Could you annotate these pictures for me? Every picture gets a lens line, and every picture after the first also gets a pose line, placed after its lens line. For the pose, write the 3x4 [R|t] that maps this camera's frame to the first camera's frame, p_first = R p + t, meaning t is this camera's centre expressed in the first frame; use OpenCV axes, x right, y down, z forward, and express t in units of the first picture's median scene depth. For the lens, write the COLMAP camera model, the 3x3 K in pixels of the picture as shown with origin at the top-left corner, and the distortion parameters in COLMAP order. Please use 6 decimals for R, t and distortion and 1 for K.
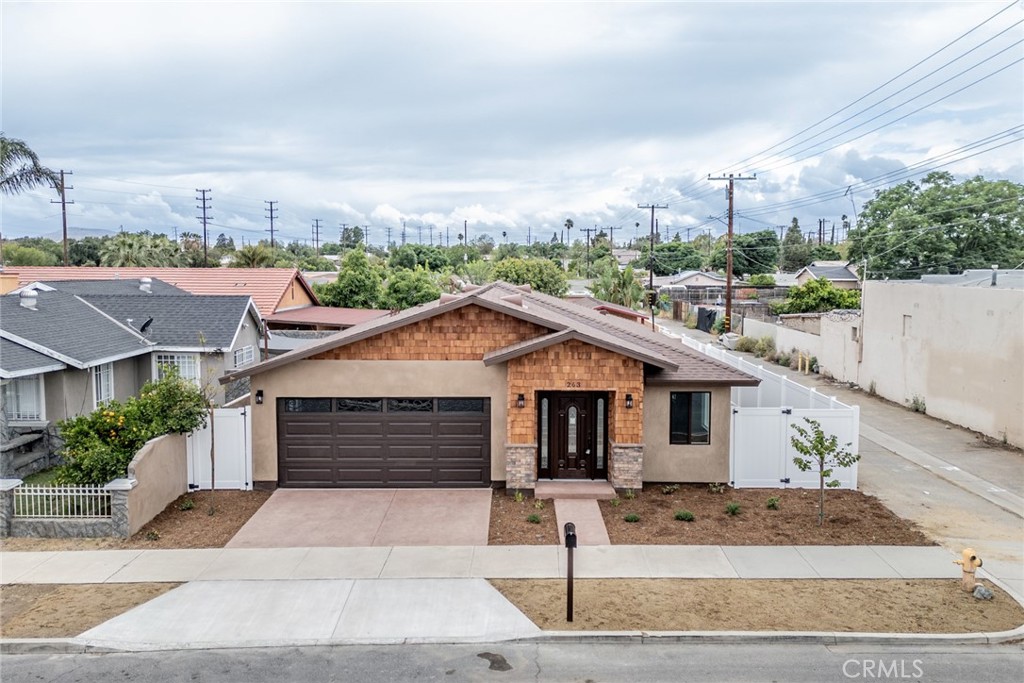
lens RADIAL K [[844.1, 0, 512.0], [0, 844.1, 341.5], [0, 0, 1]] dist [0.095832, -0.108753]
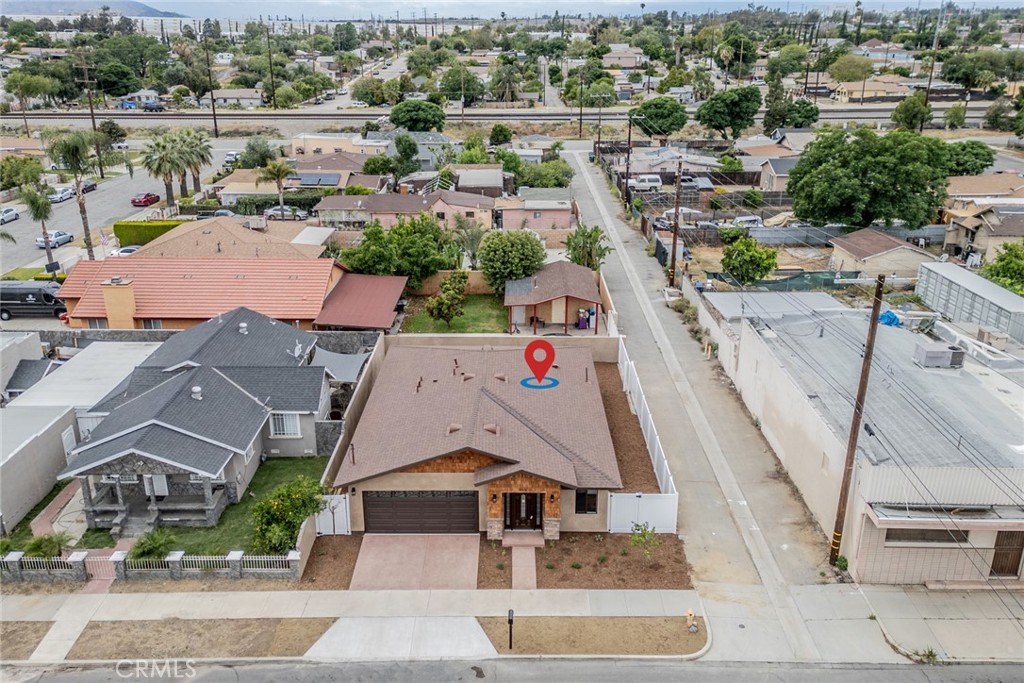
lens RADIAL K [[844.1, 0, 512.0], [0, 844.1, 341.5], [0, 0, 1]] dist [0.095832, -0.108753]
pose [[1.000000, 0.000645, 0.000412, 0.047821], [-0.000730, 0.966260, 0.257567, -0.746172], [-0.000232, -0.257567, 0.966260, -0.718372]]
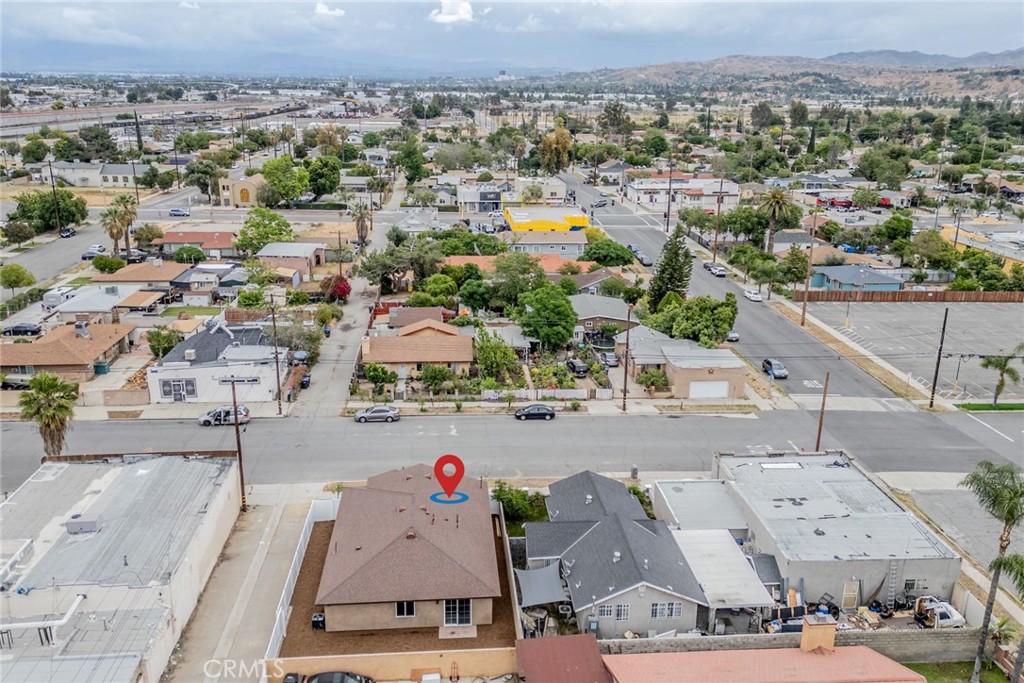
lens RADIAL K [[844.1, 0, 512.0], [0, 844.1, 341.5], [0, 0, 1]] dist [0.095832, -0.108753]
pose [[-0.996197, 0.012249, -0.086265, -0.132415], [-0.020751, 0.928227, 0.371435, -1.972917], [0.084623, 0.371812, -0.924443, 4.314100]]
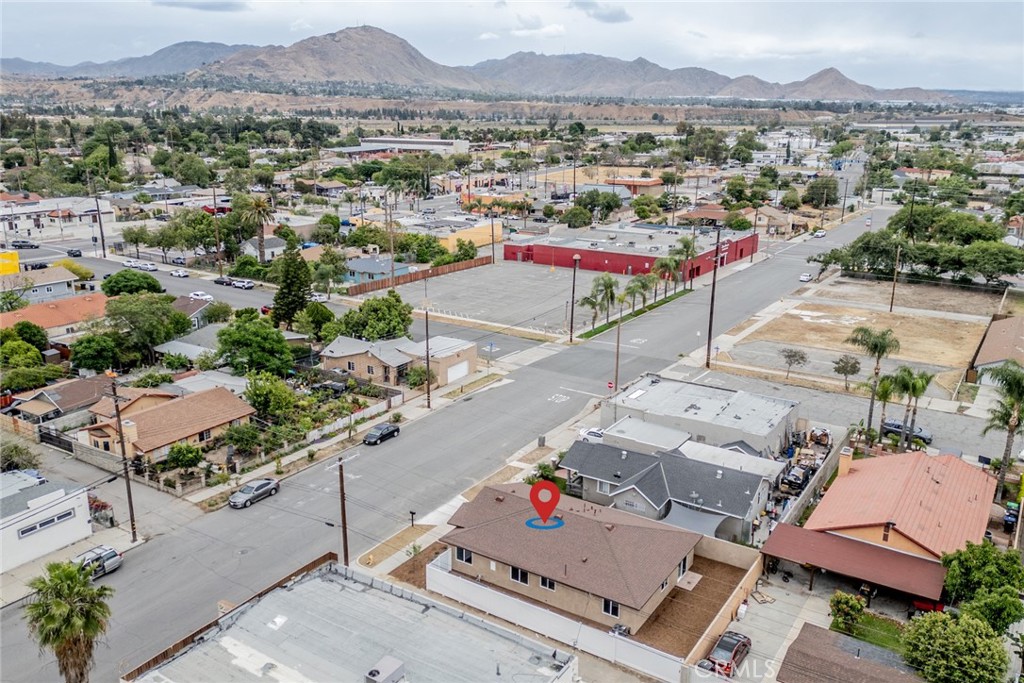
lens RADIAL K [[844.1, 0, 512.0], [0, 844.1, 341.5], [0, 0, 1]] dist [0.095832, -0.108753]
pose [[-0.535250, 0.223925, -0.814472, 2.763567], [-0.082098, 0.945866, 0.314003, -1.826000], [0.840694, 0.234937, -0.487891, 2.749404]]
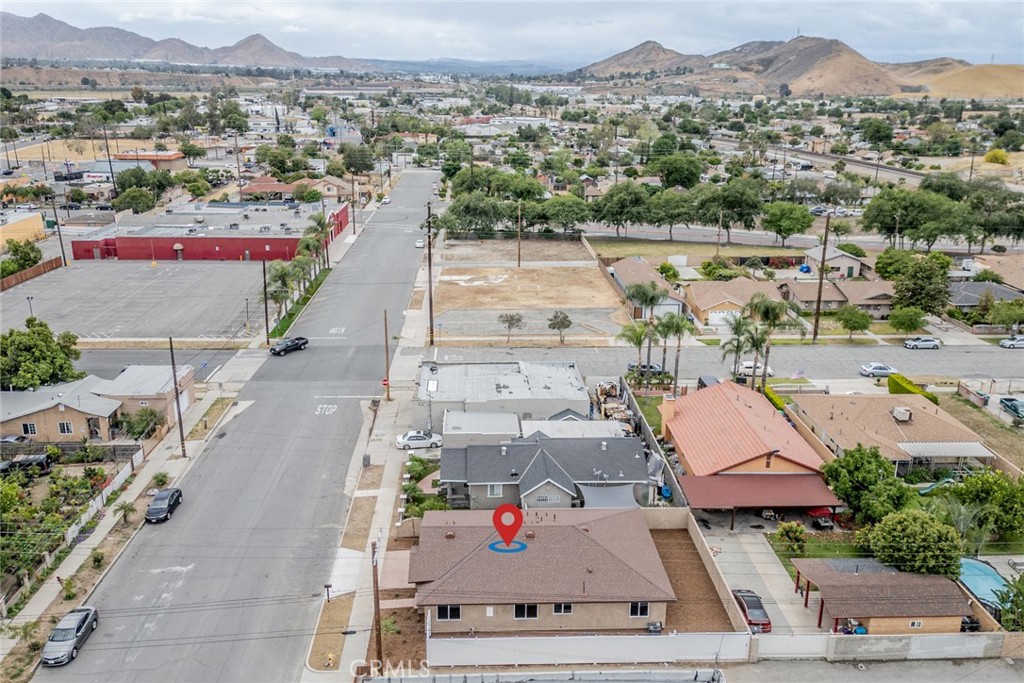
lens RADIAL K [[844.1, 0, 512.0], [0, 844.1, 341.5], [0, 0, 1]] dist [0.095832, -0.108753]
pose [[0.052194, 0.299908, -0.952539, 2.779028], [-0.097295, 0.950829, 0.294038, -1.675729], [0.993886, 0.077331, 0.078807, 1.030431]]
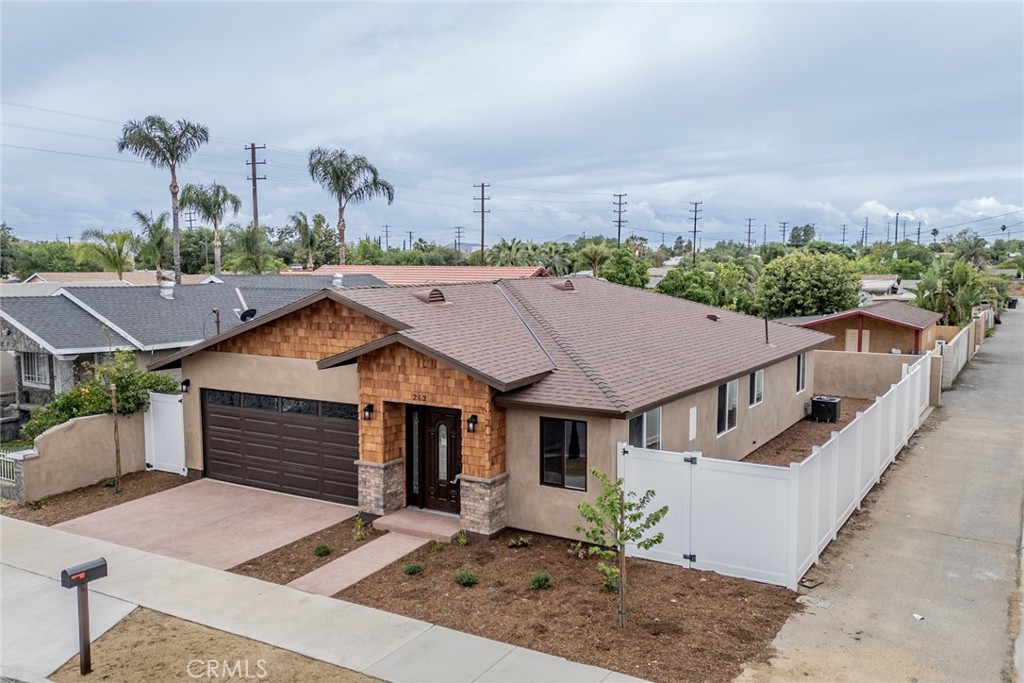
lens RADIAL K [[844.1, 0, 512.0], [0, 844.1, 341.5], [0, 0, 1]] dist [0.095832, -0.108753]
pose [[0.857597, 0.045013, -0.512349, 0.575340], [-0.046146, 0.998879, 0.010515, -0.017288], [0.512249, 0.014625, 0.858713, 0.330715]]
